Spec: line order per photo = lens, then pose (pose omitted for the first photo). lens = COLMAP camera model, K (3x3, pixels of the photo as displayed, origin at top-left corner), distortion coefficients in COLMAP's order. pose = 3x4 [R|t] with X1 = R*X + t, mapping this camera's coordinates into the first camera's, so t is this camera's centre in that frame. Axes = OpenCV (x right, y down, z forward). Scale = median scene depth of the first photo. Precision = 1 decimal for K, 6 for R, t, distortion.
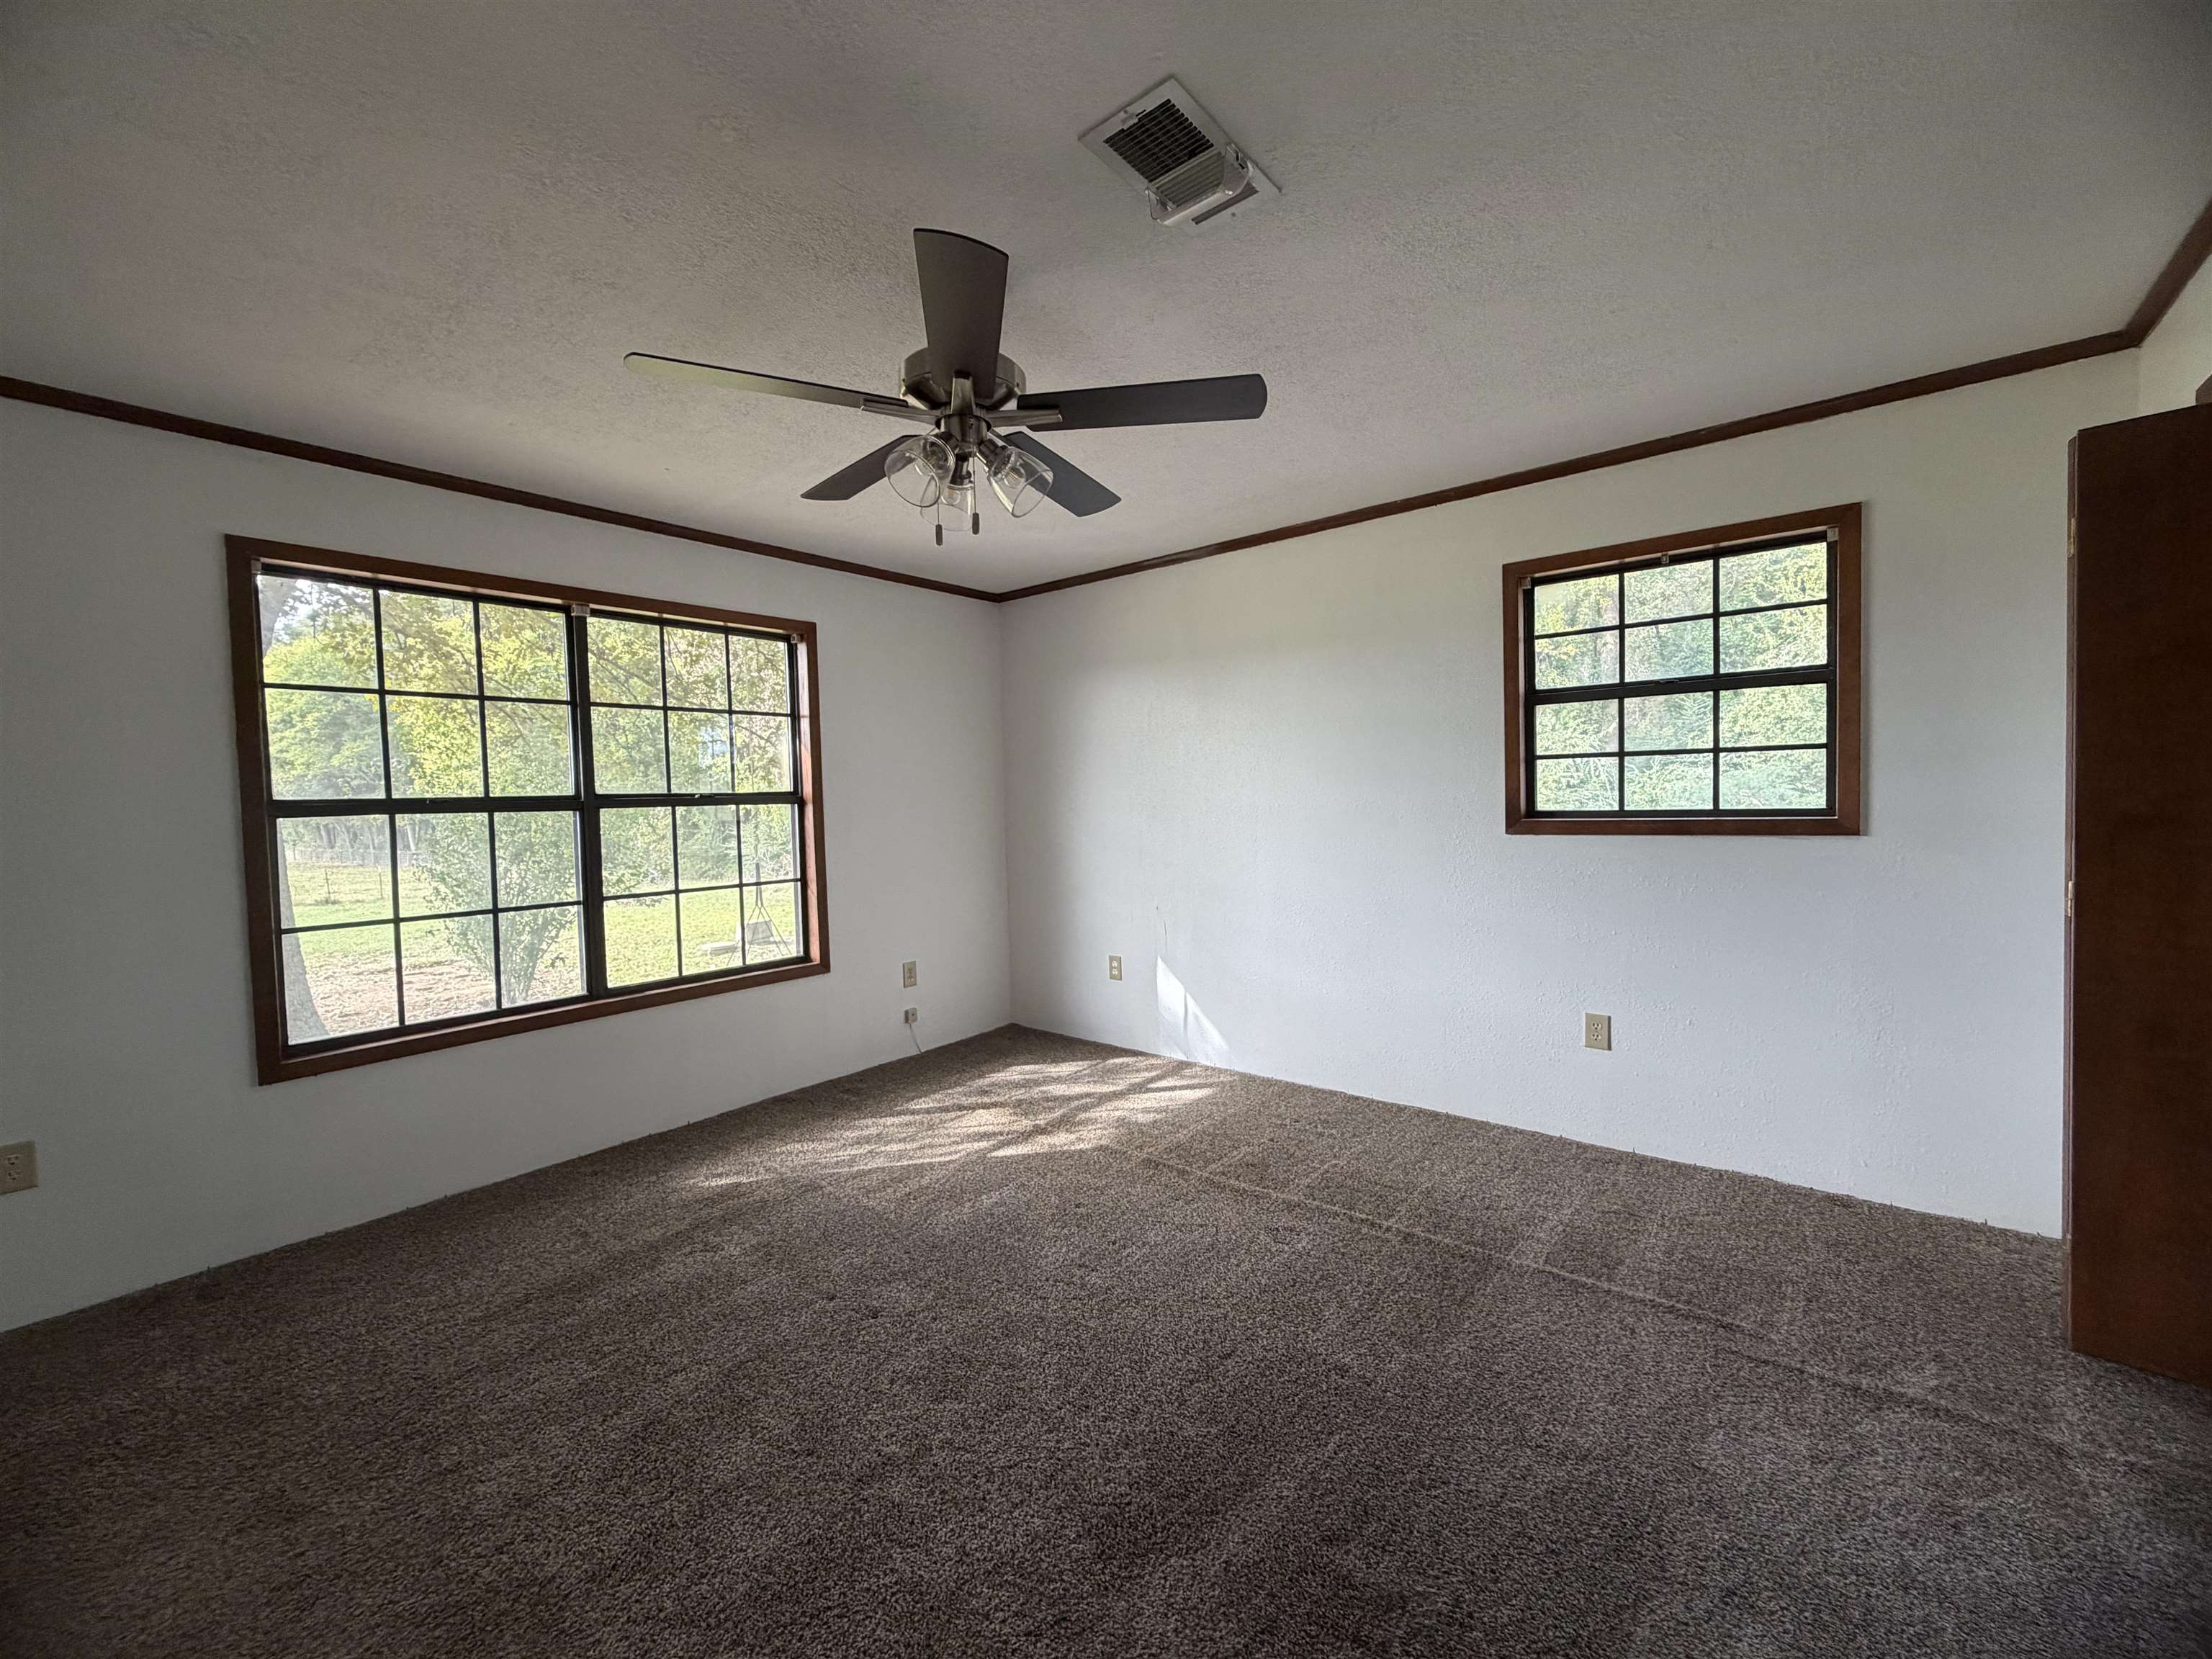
lens RADIAL K [[883.6, 0, 1104.5], [0, 883.6, 830.4], [0, 0, 1]] dist [-0.000380, -0.000018]
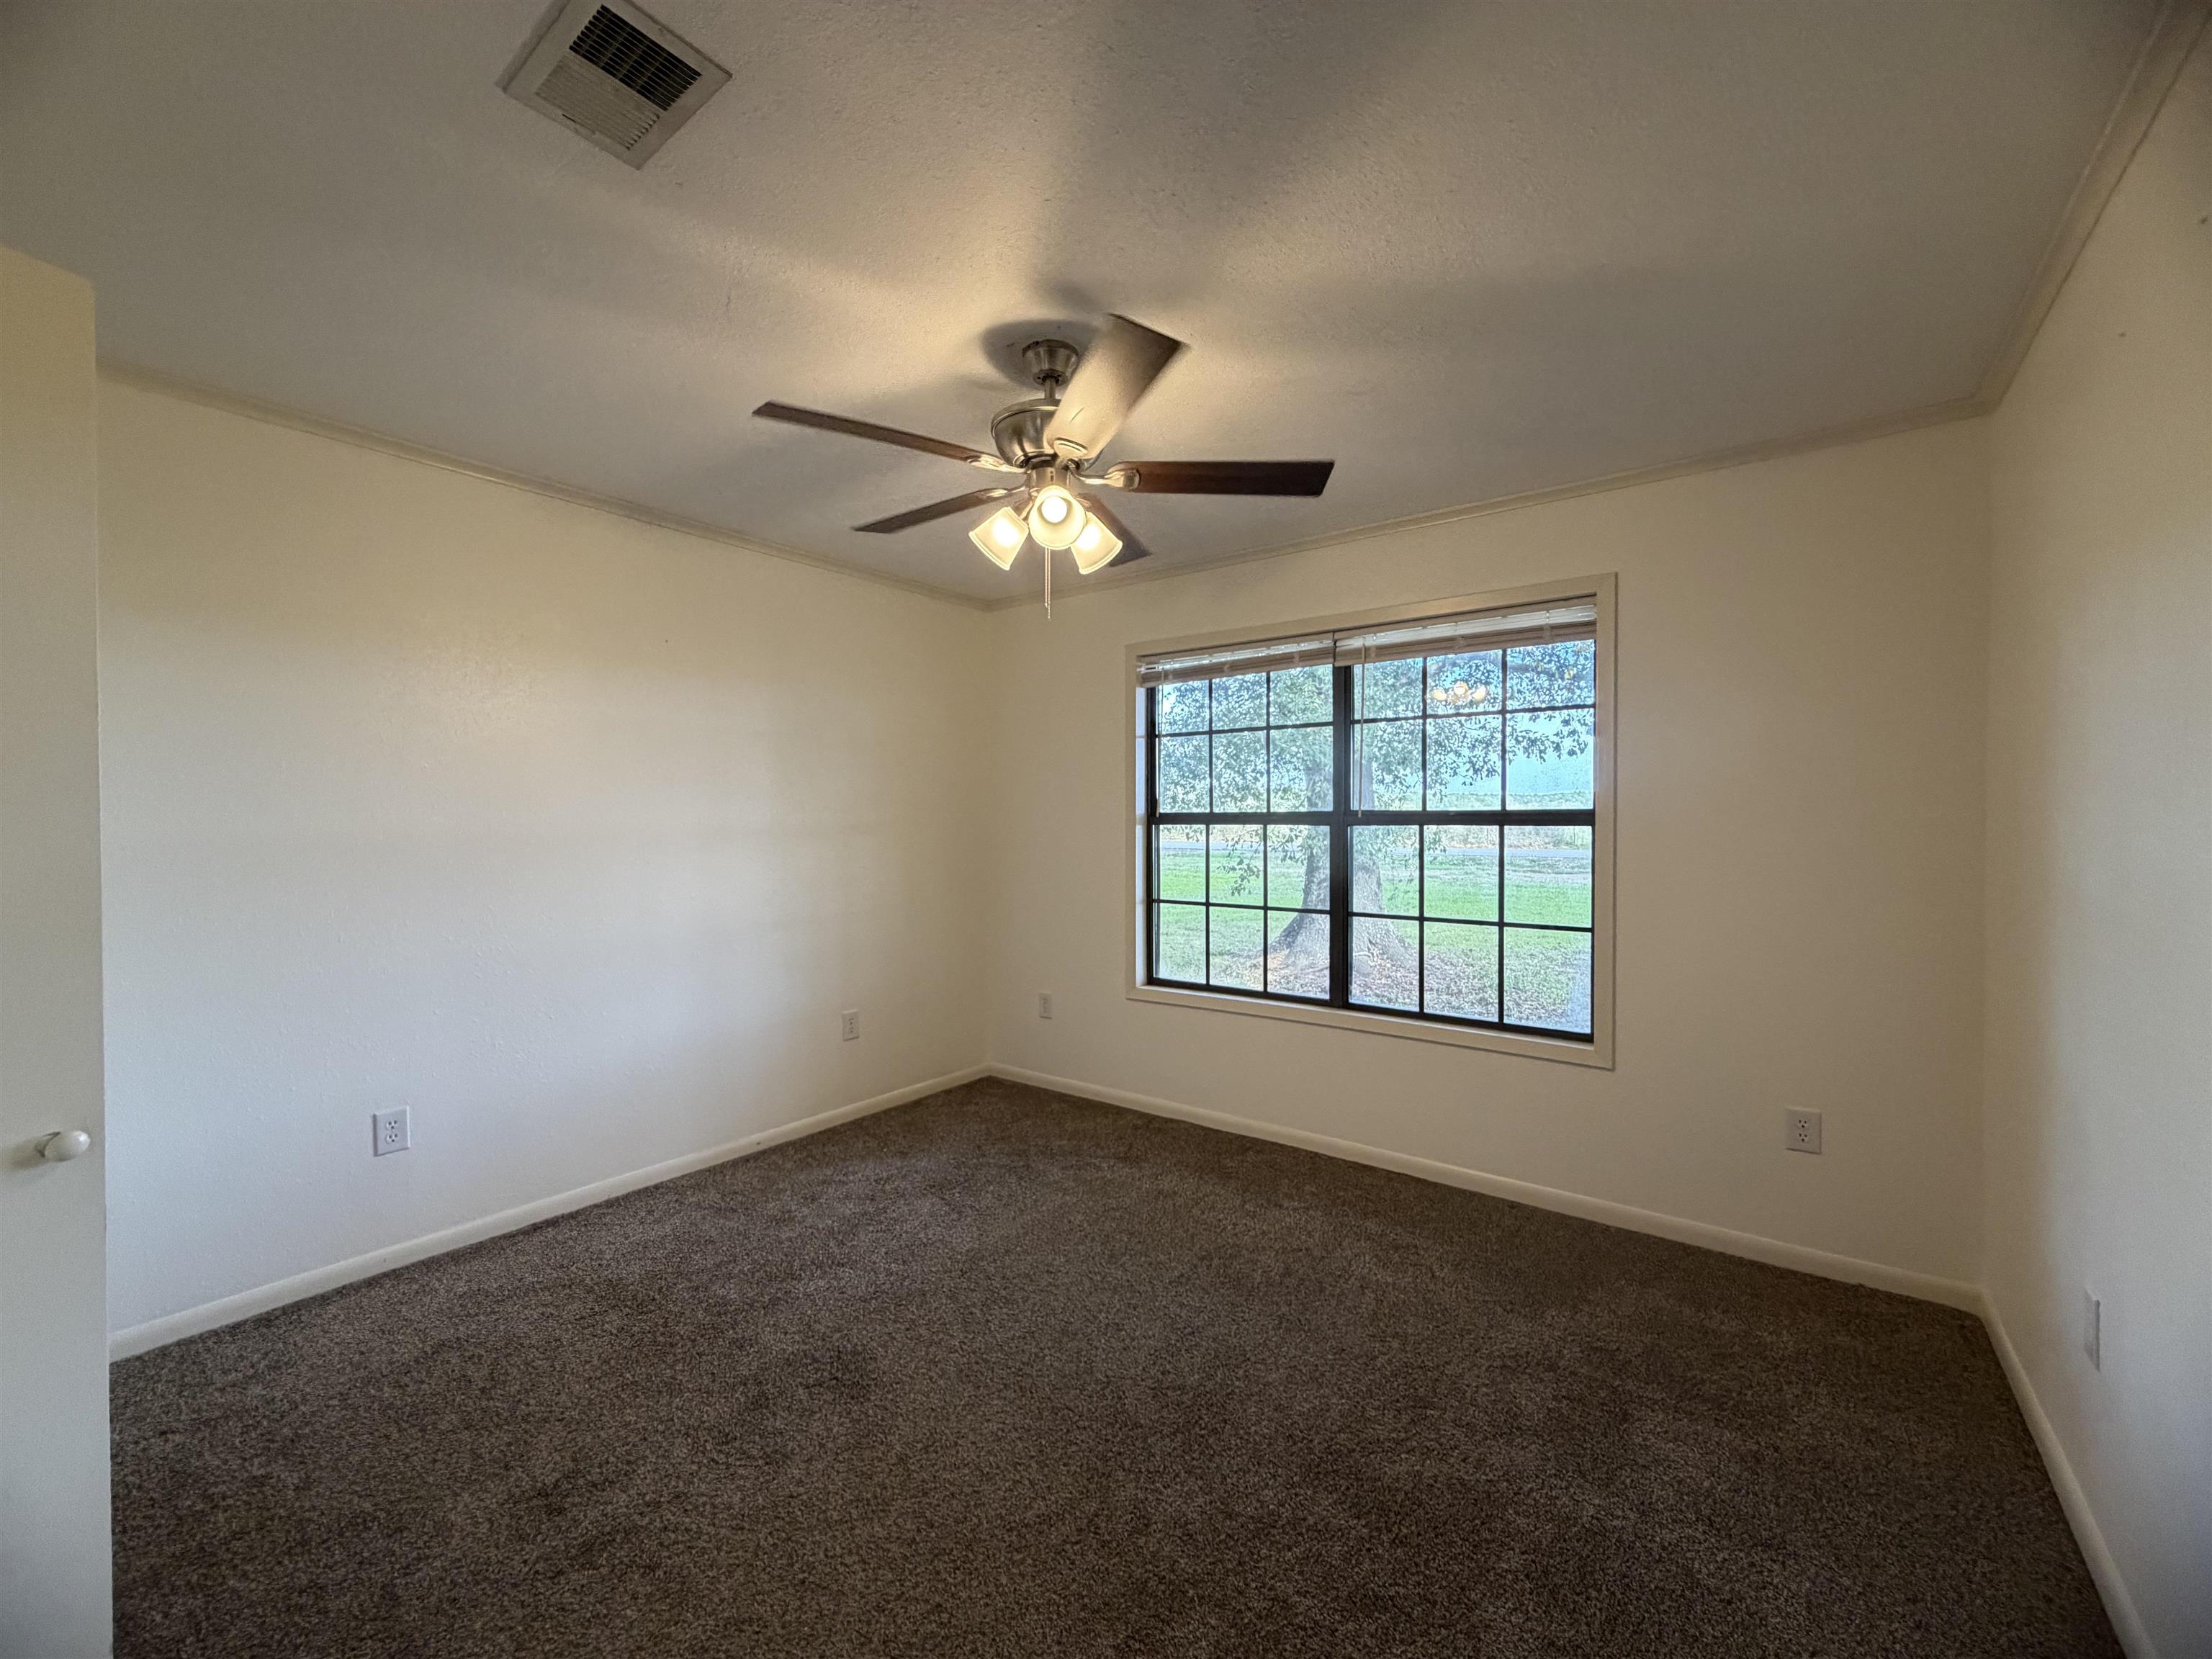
lens RADIAL K [[883.6, 0, 1103.9], [0, 883.6, 828.0], [0, 0, 1]] dist [-0.000380, -0.000018]
pose [[0.036293, 0.026839, -0.998981, 0.434905], [-0.037829, 0.998960, 0.025464, -0.036689], [0.998625, 0.036866, 0.037271, 0.690999]]
